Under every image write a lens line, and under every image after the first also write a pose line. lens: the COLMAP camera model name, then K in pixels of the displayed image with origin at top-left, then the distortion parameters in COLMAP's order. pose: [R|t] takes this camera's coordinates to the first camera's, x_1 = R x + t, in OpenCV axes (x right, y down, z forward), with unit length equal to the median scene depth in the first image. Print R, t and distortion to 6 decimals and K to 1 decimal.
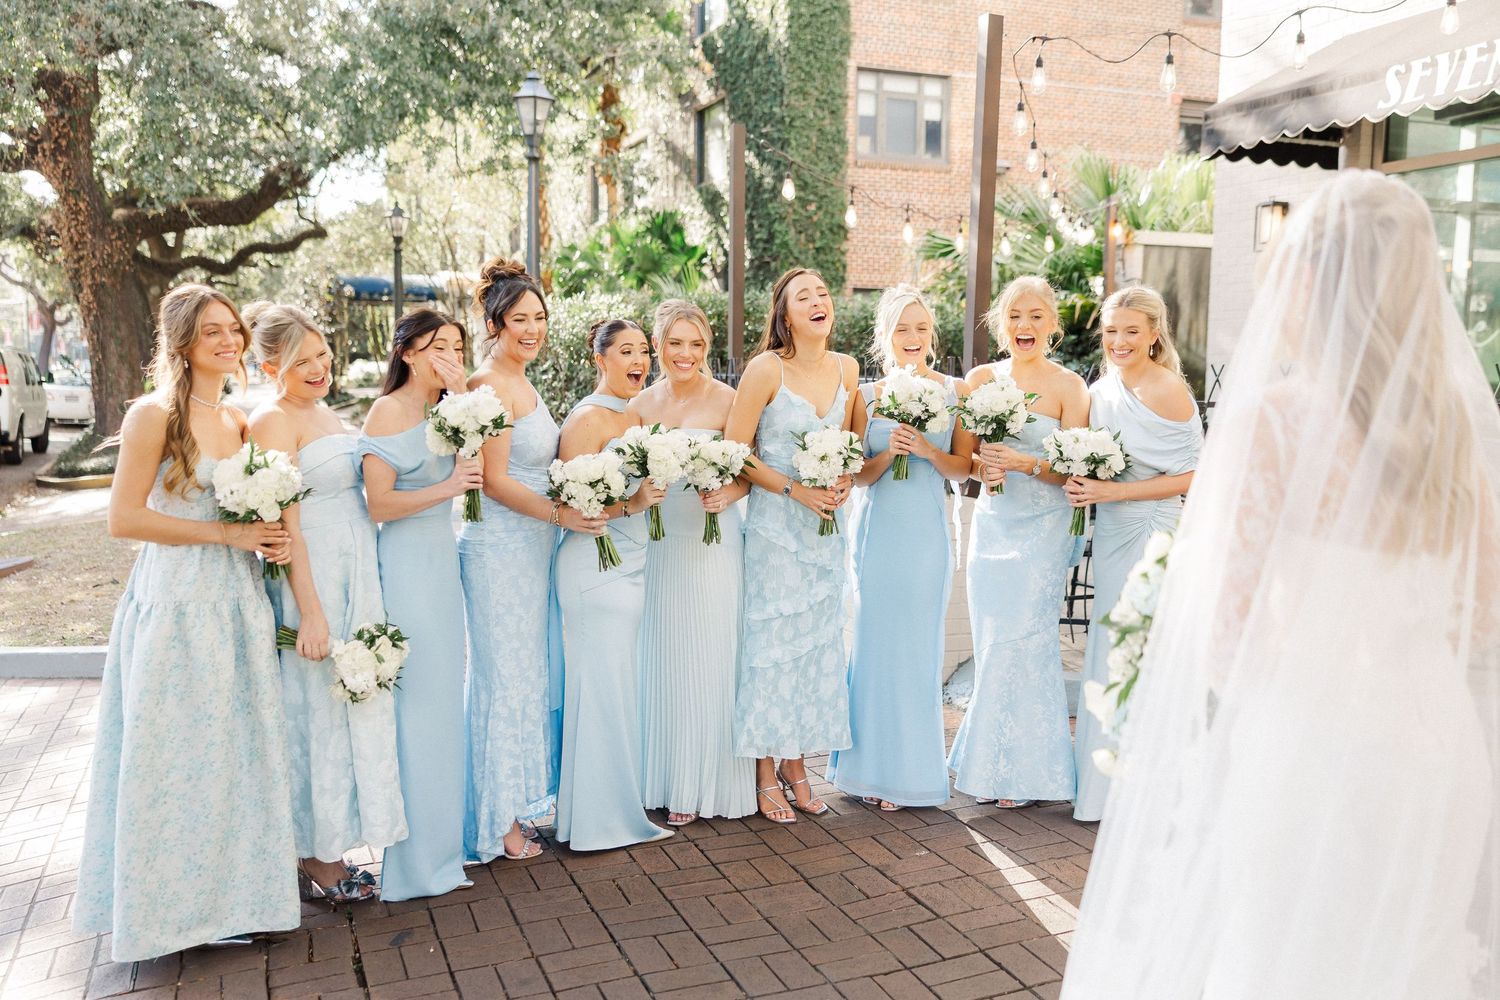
lens RADIAL K [[1338.2, 0, 750.0], [0, 1338.2, 500.0], [0, 0, 1]] dist [0.000973, 0.004219]
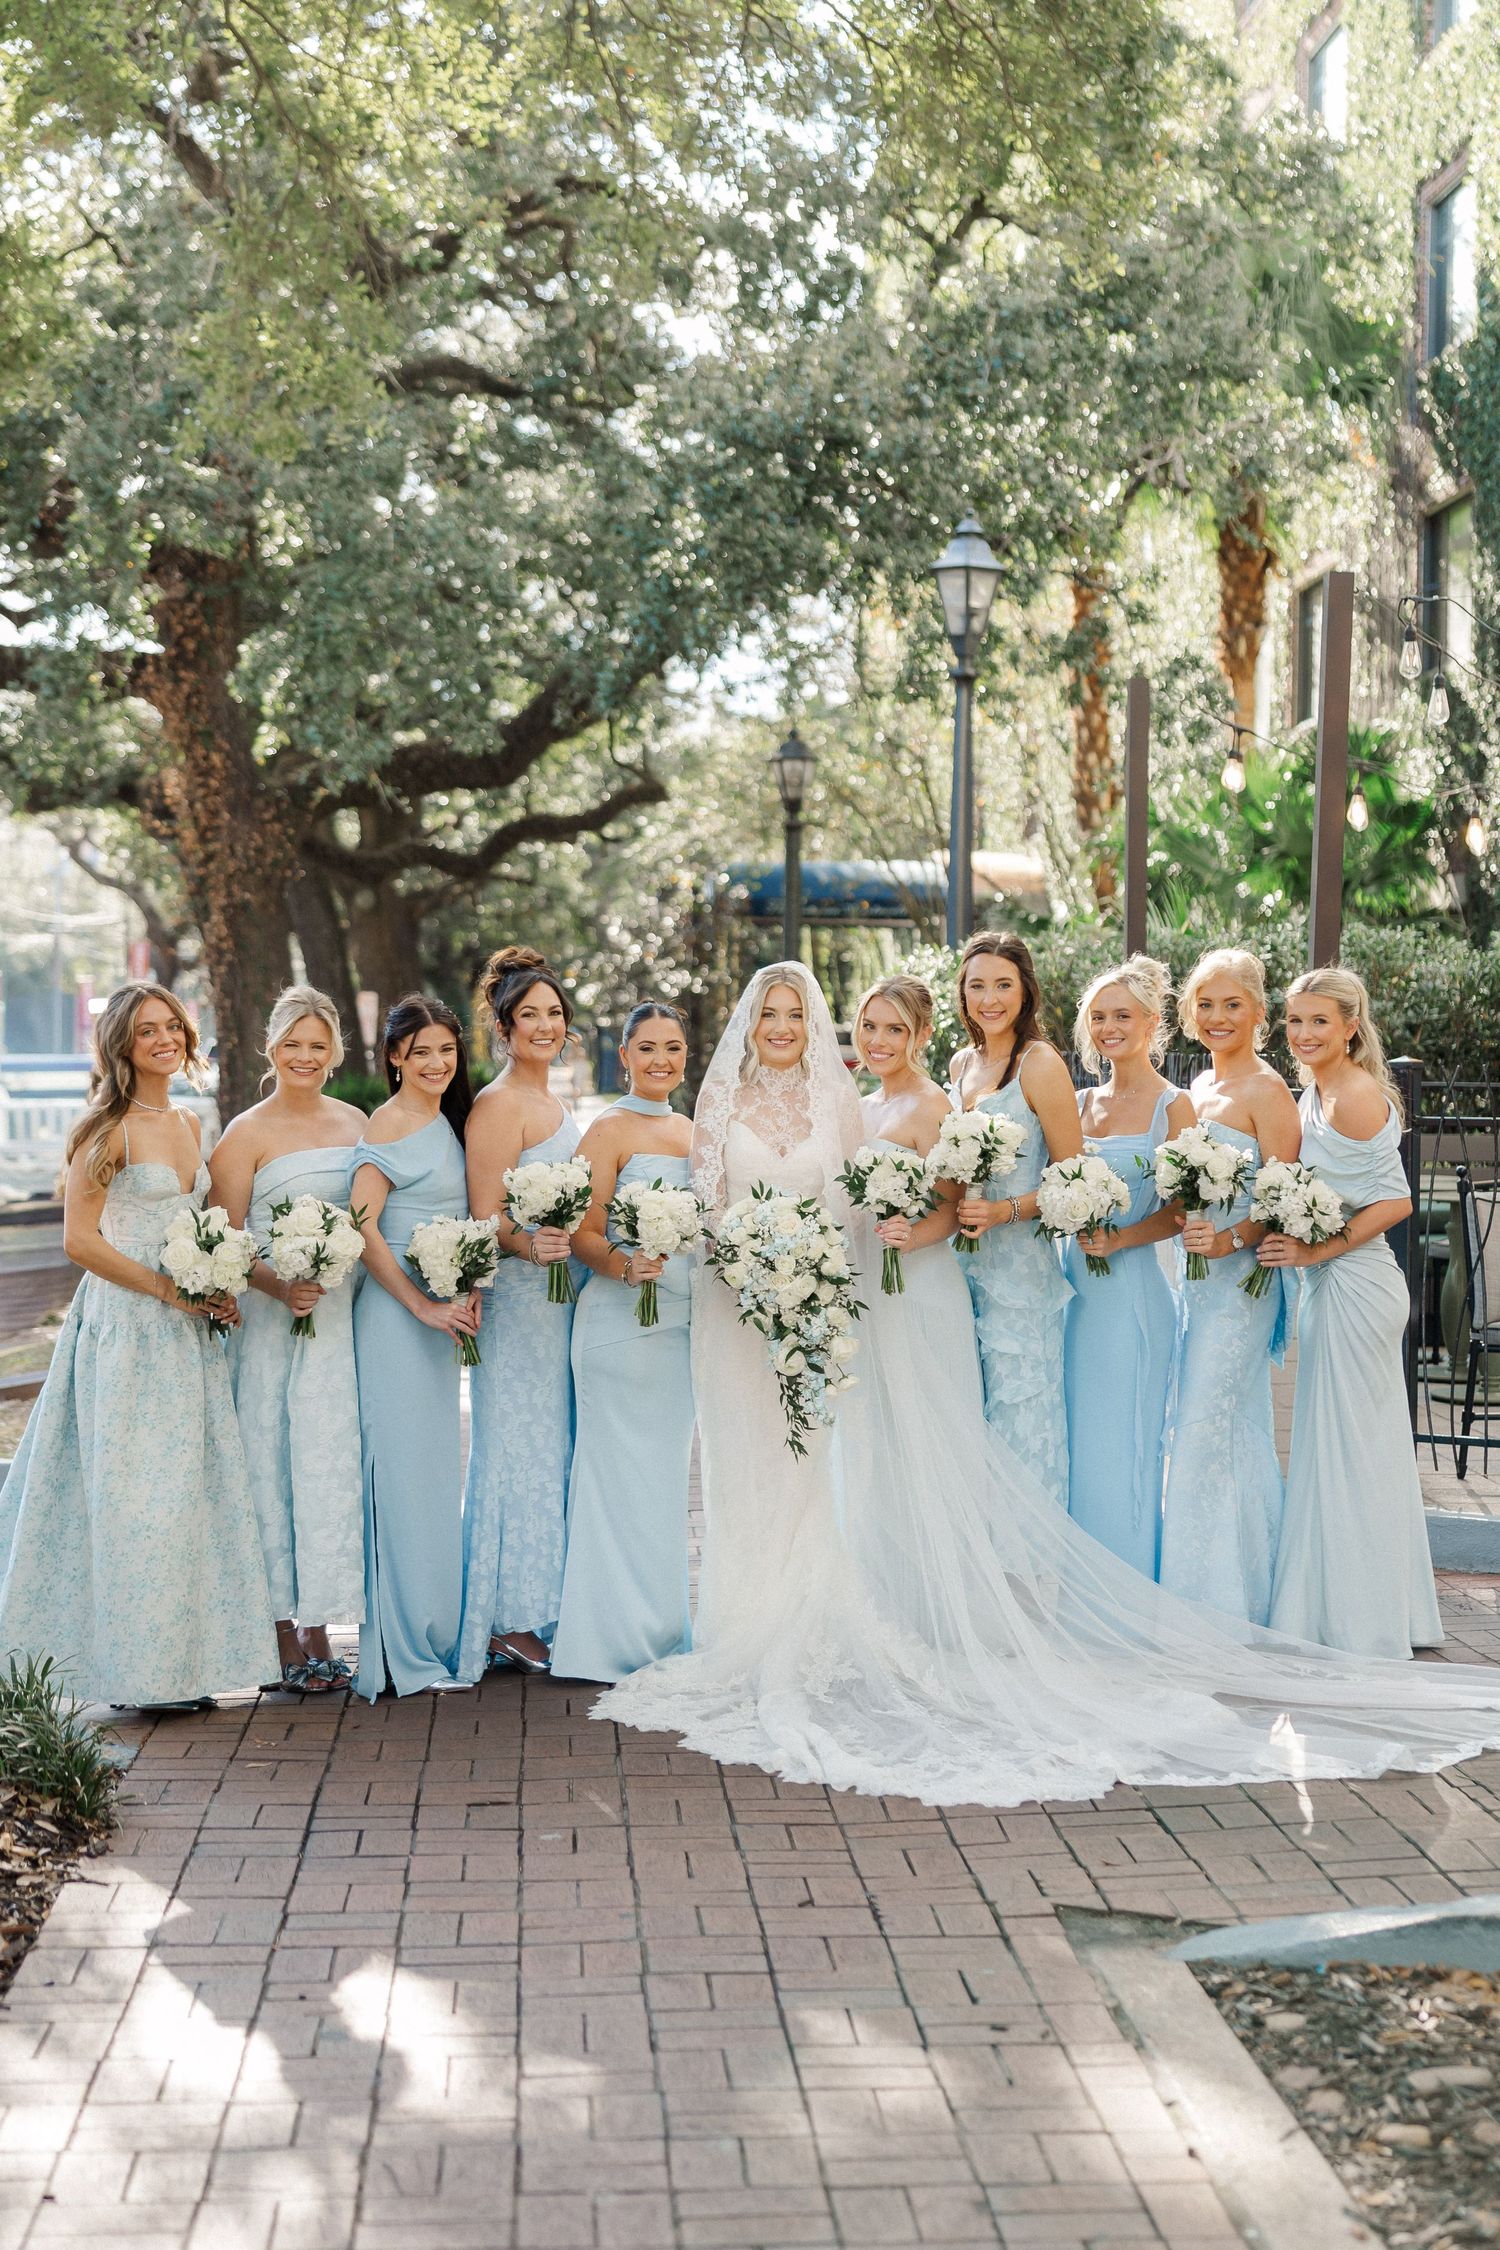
lens RADIAL K [[3417.8, 0, 750.0], [0, 3417.8, 1125.0], [0, 0, 1]] dist [-0.007952, -0.059437]
pose [[0.951747, 0.009698, -0.306730, 0.173075], [-0.034325, 0.996593, -0.074998, 0.029124], [0.304957, 0.081908, 0.948837, -0.304443]]
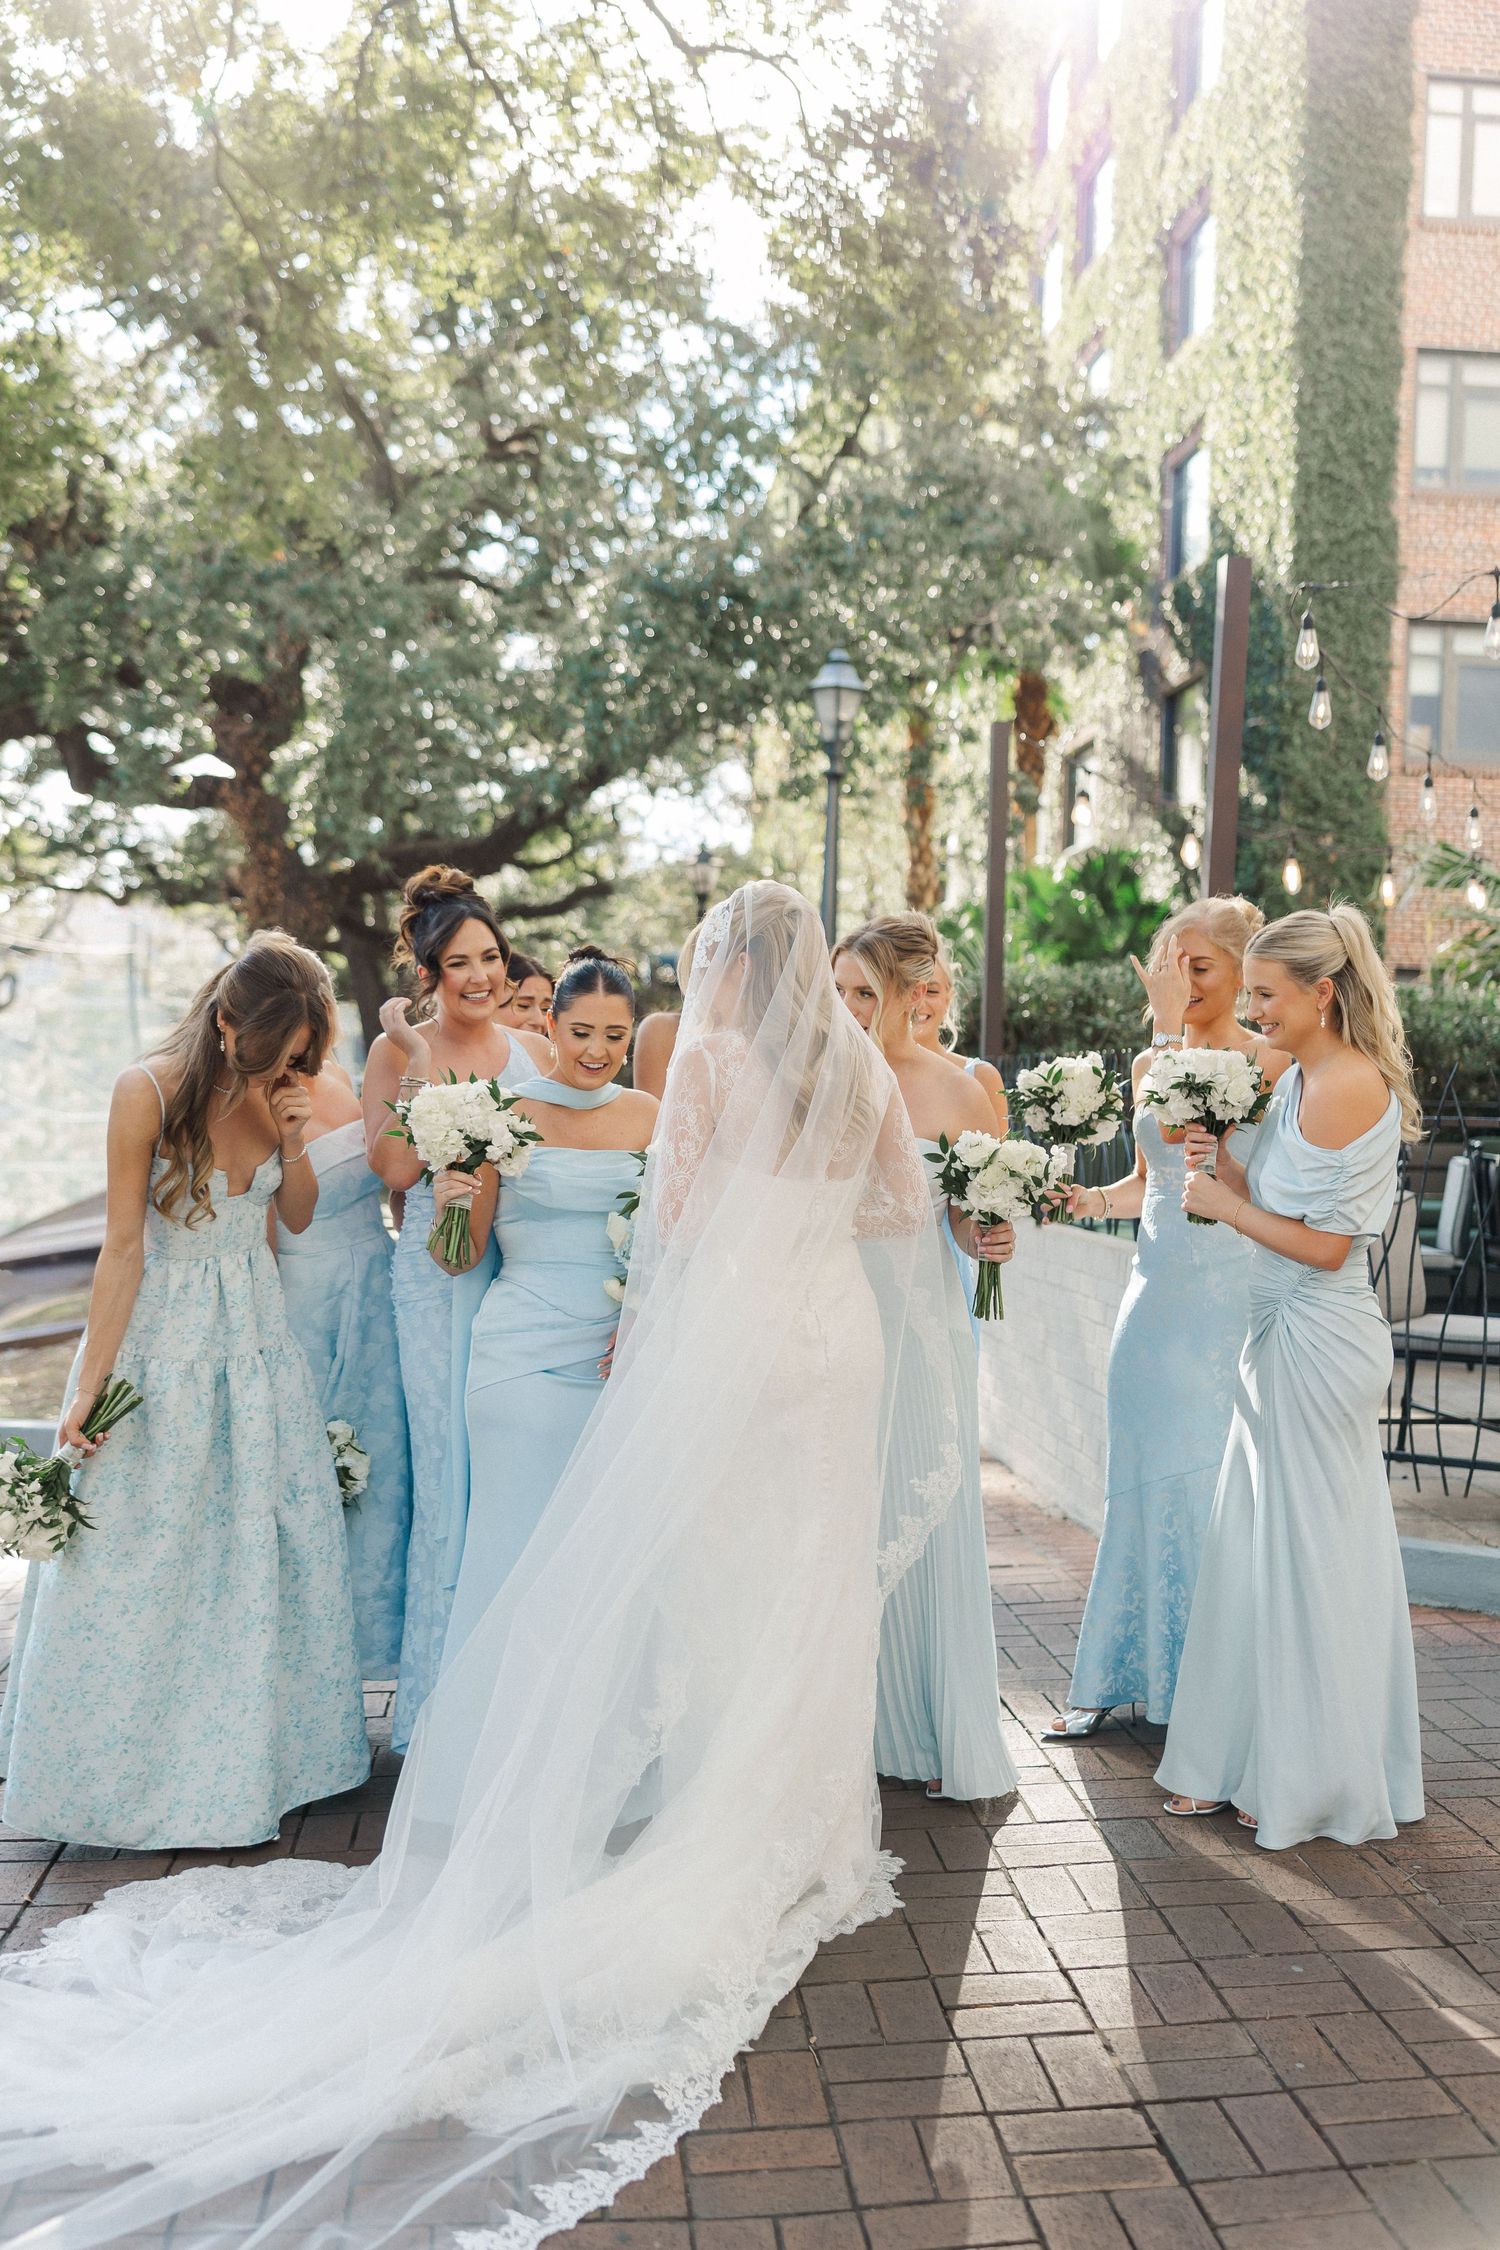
lens RADIAL K [[2166.8, 0, 750.0], [0, 2166.8, 1125.0], [0, 0, 1]] dist [-0.002101, 0.001848]
pose [[0.960721, 0.019893, -0.276804, 0.101257], [-0.044363, 0.995610, -0.082423, 0.013304], [0.273949, 0.091465, 0.957385, -0.046354]]
